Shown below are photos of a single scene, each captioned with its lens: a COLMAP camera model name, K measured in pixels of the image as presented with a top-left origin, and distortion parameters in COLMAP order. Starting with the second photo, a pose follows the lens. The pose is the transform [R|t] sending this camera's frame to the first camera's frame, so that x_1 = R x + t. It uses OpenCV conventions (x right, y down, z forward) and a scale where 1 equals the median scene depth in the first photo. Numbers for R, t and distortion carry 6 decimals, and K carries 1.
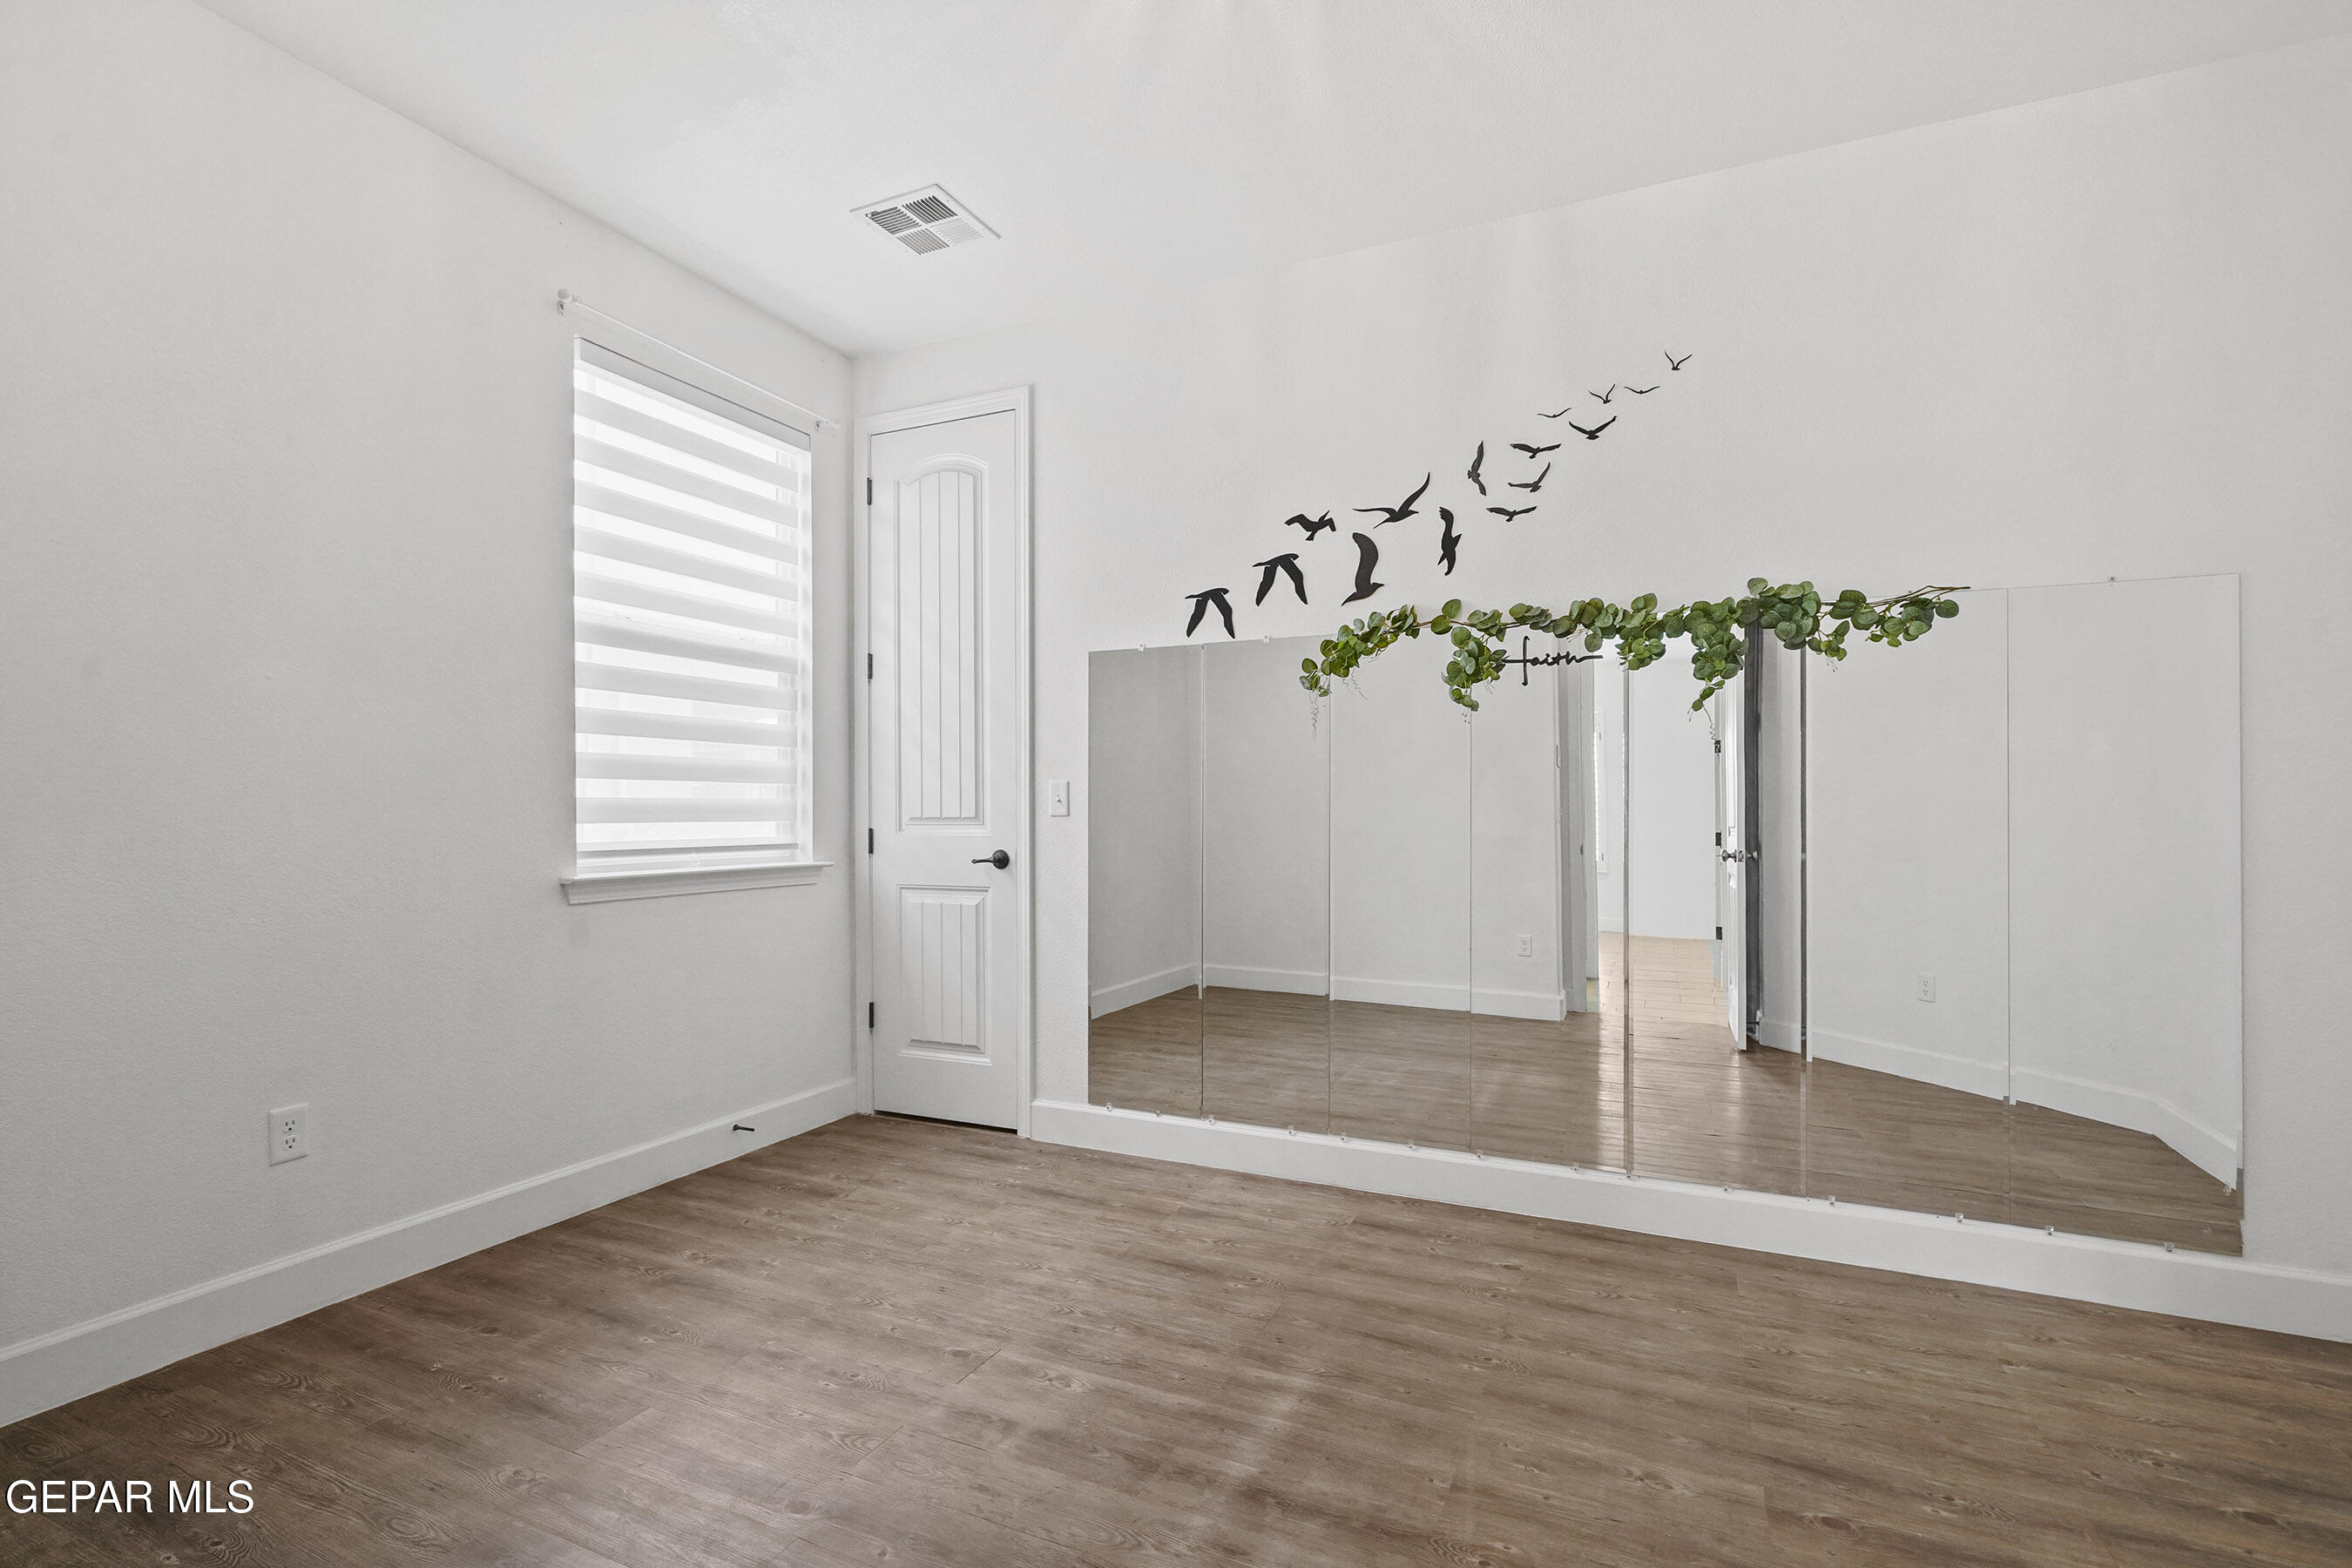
lens RADIAL K [[1079.6, 0, 1164.8], [0, 1079.6, 782.2], [0, 0, 1]] dist [-0.005450, 0.001605]
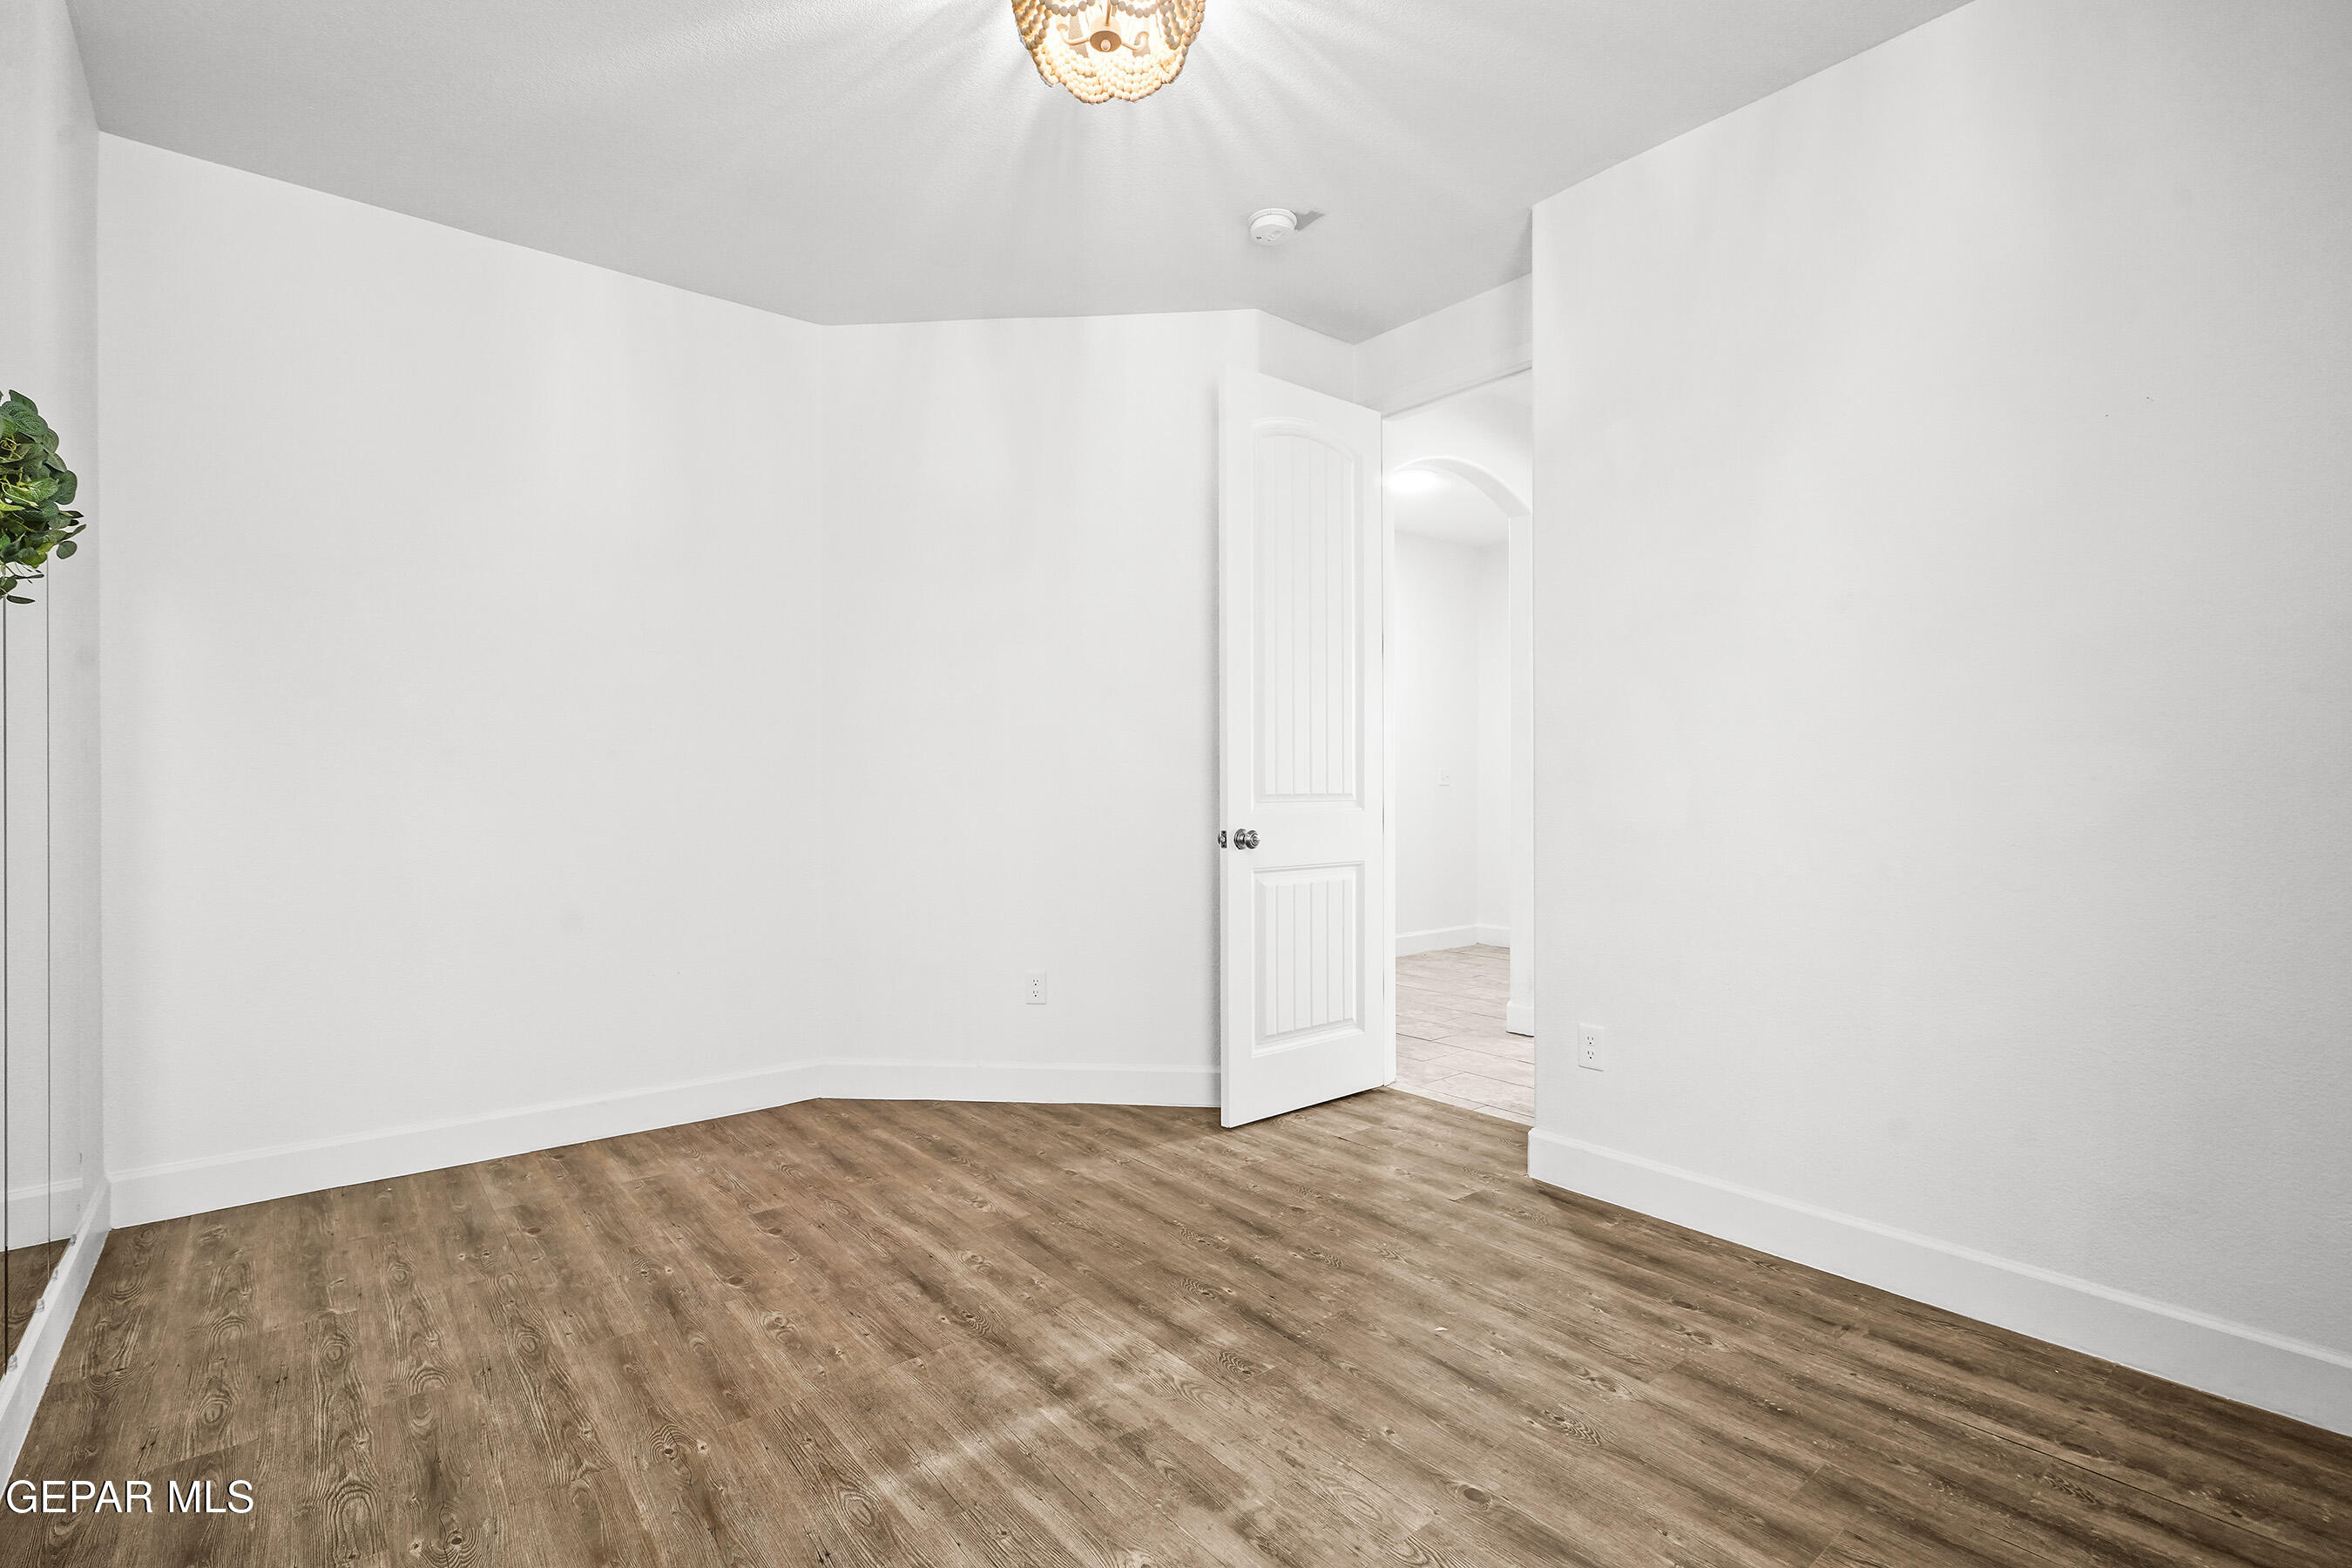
lens RADIAL K [[1079.6, 0, 1164.8], [0, 1079.6, 782.2], [0, 0, 1]] dist [-0.005450, 0.001605]
pose [[-0.901216, 0.001349, 0.433368, -0.470097], [-0.010302, 0.999646, -0.024535, 0.045127], [-0.433248, -0.026576, -0.900883, 1.861451]]
